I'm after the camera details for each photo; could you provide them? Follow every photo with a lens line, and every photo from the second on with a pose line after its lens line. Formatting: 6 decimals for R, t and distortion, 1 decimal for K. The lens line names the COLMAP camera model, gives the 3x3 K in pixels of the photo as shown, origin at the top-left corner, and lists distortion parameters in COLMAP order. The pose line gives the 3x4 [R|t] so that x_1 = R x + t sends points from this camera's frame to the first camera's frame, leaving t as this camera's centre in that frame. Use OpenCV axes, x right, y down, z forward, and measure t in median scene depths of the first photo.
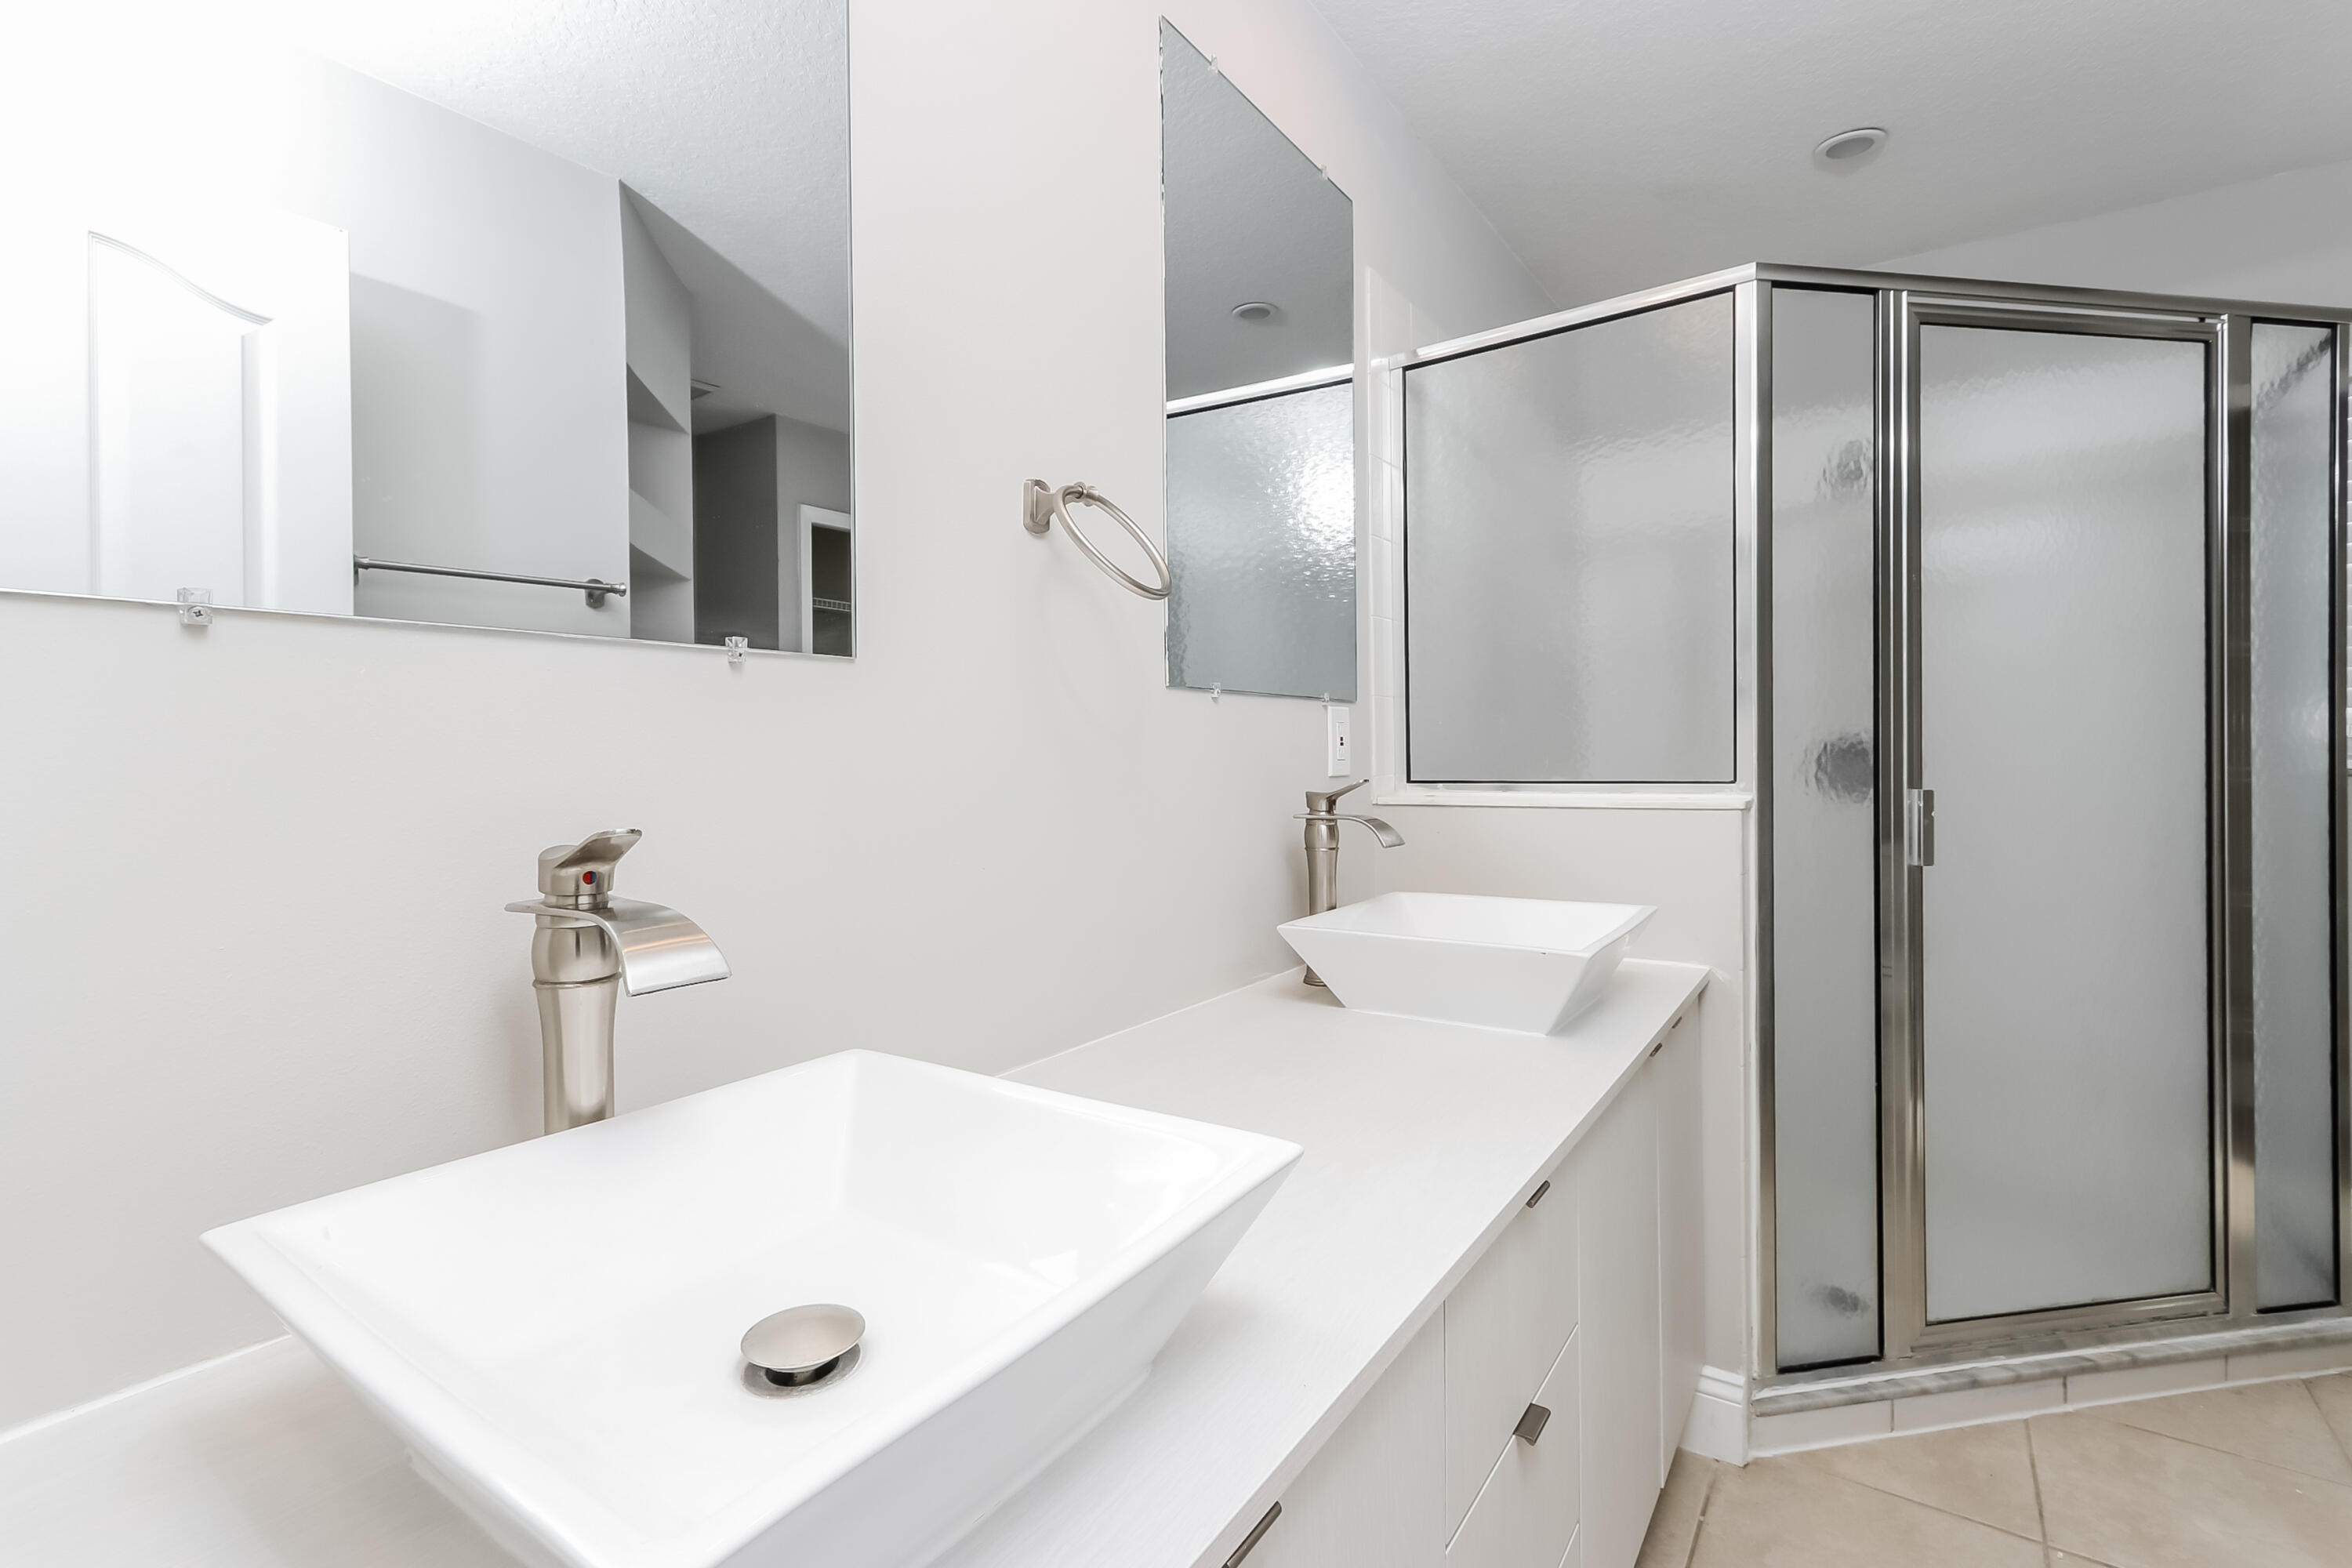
lens RADIAL K [[1064.0, 0, 1175.3], [0, 1064.0, 773.7], [0, 0, 1]] dist [-0.000941, -0.000193]
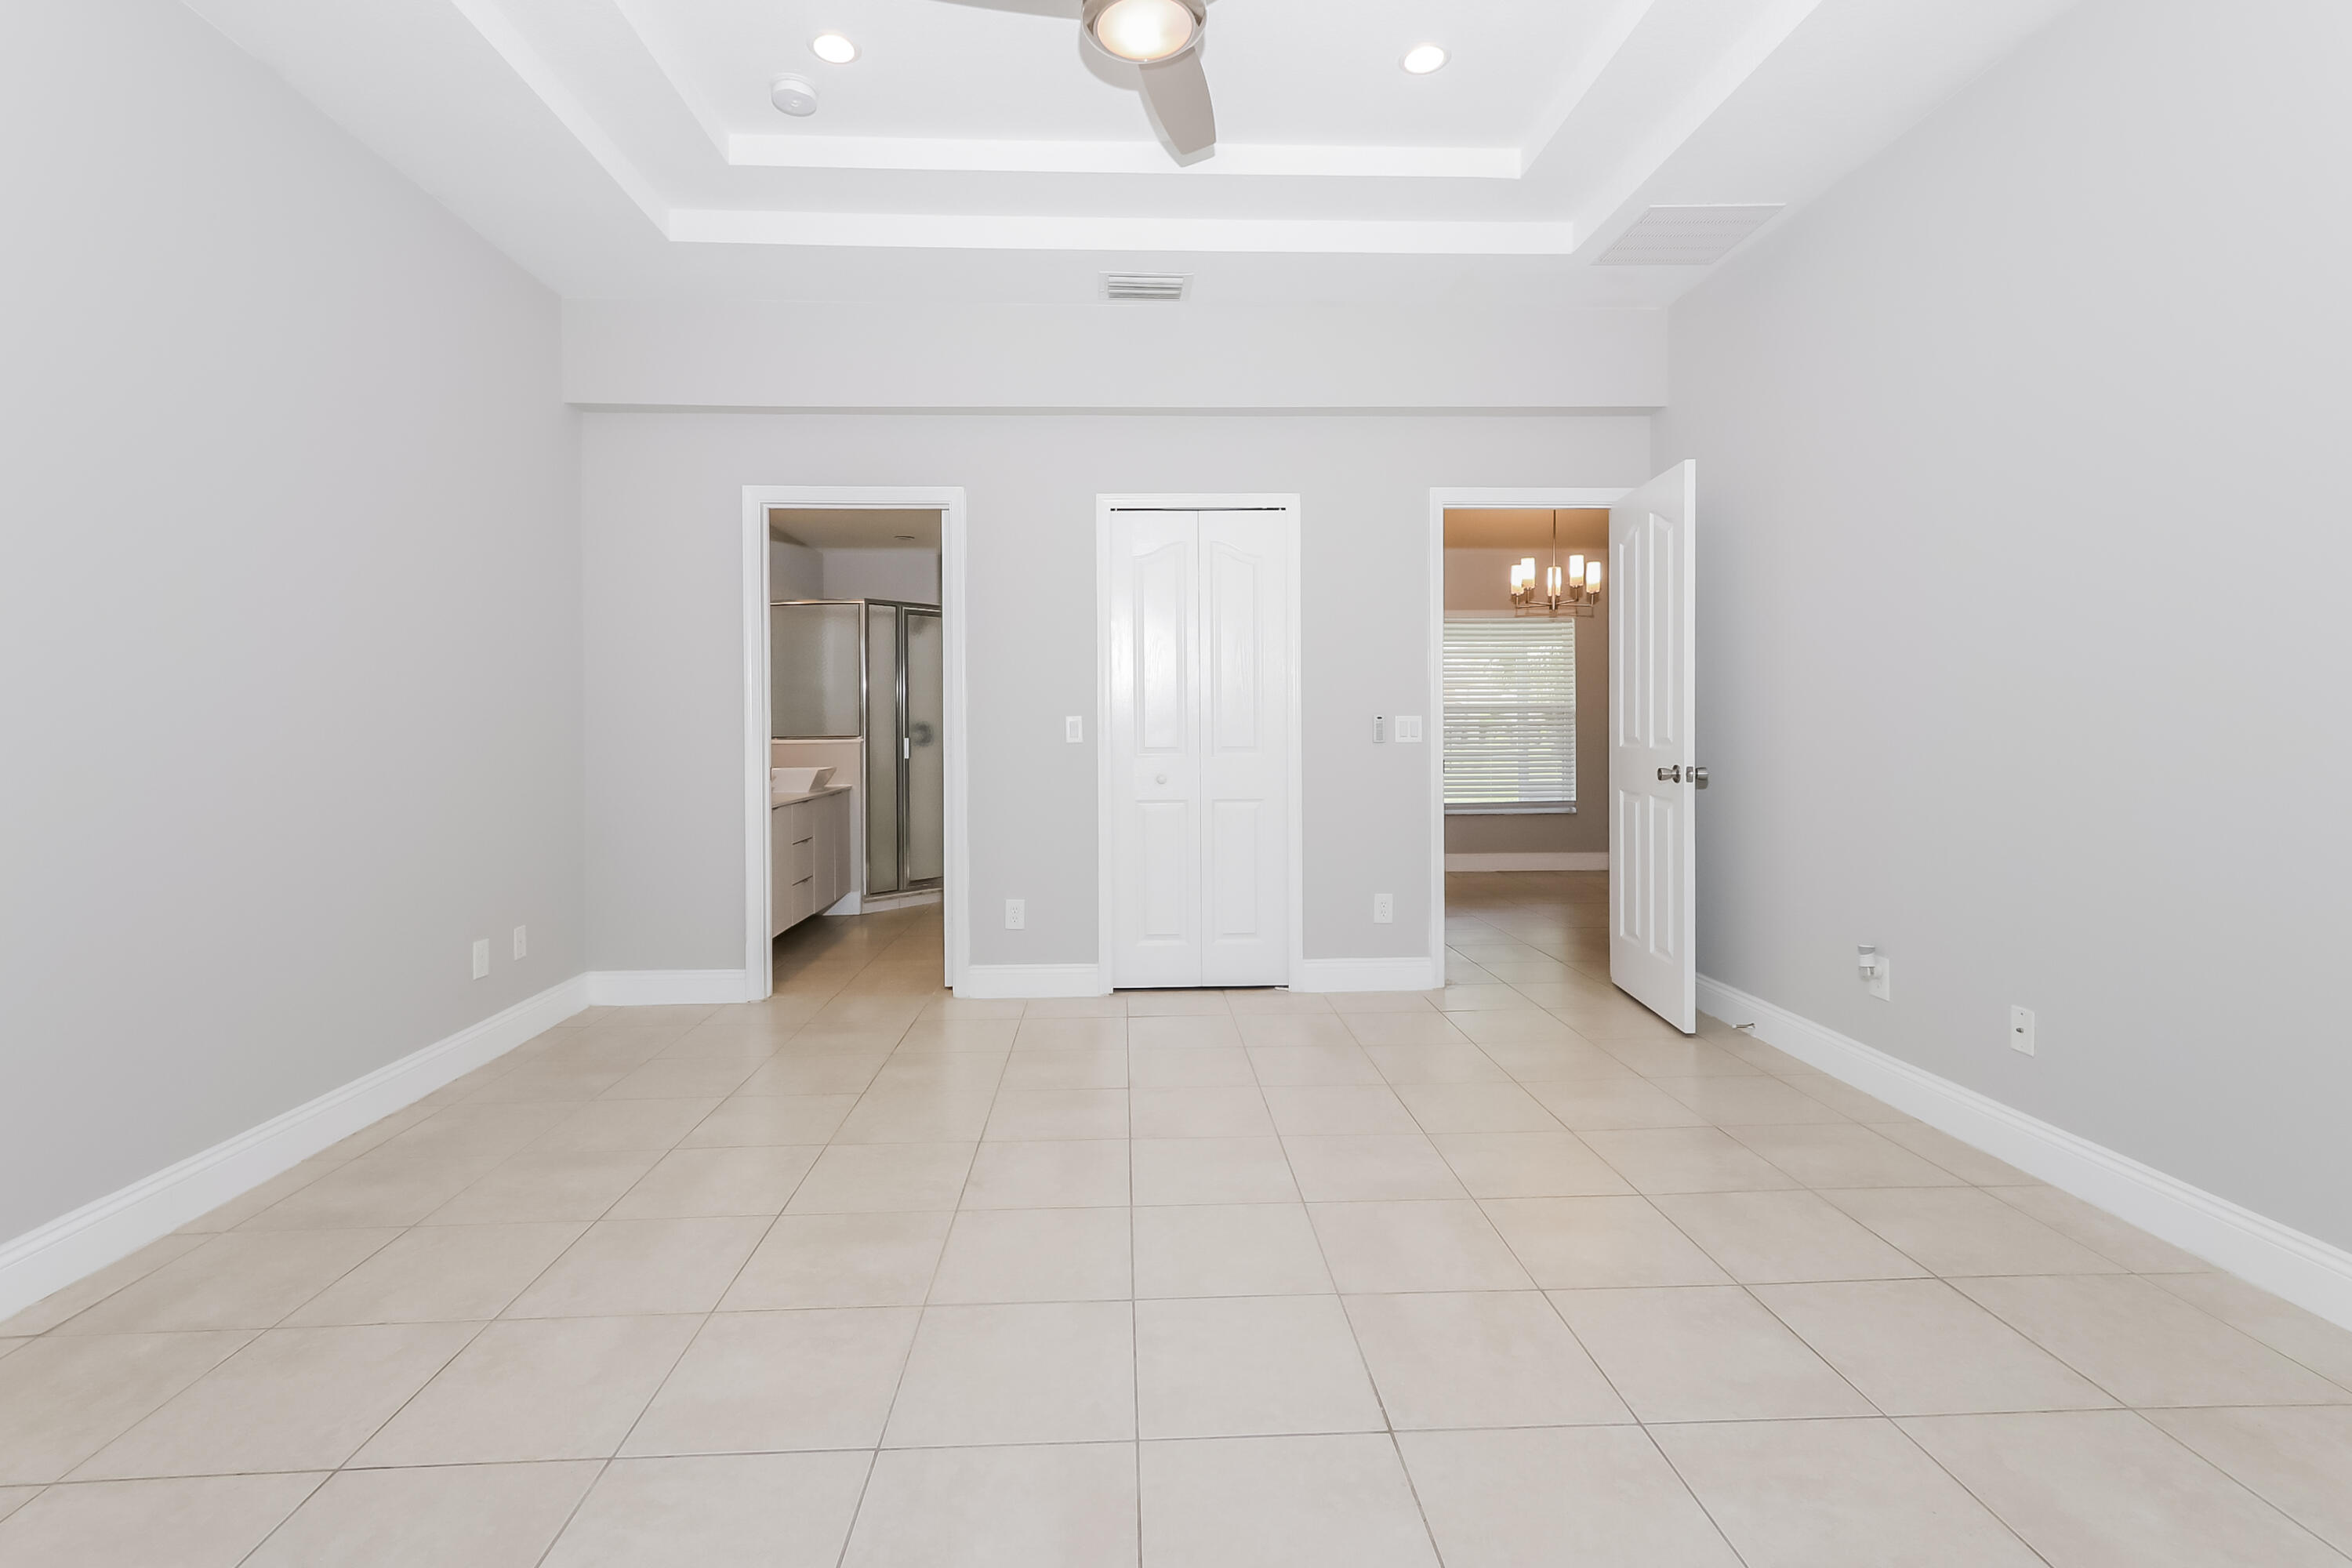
lens RADIAL K [[1064.0, 0, 1180.5], [0, 1064.0, 785.5], [0, 0, 1]] dist [-0.000941, -0.000193]
pose [[0.790874, -0.026090, 0.611423, -0.852718], [0.003802, 0.999281, 0.037723, 0.035881], [-0.611968, -0.027510, 0.790404, -2.612266]]
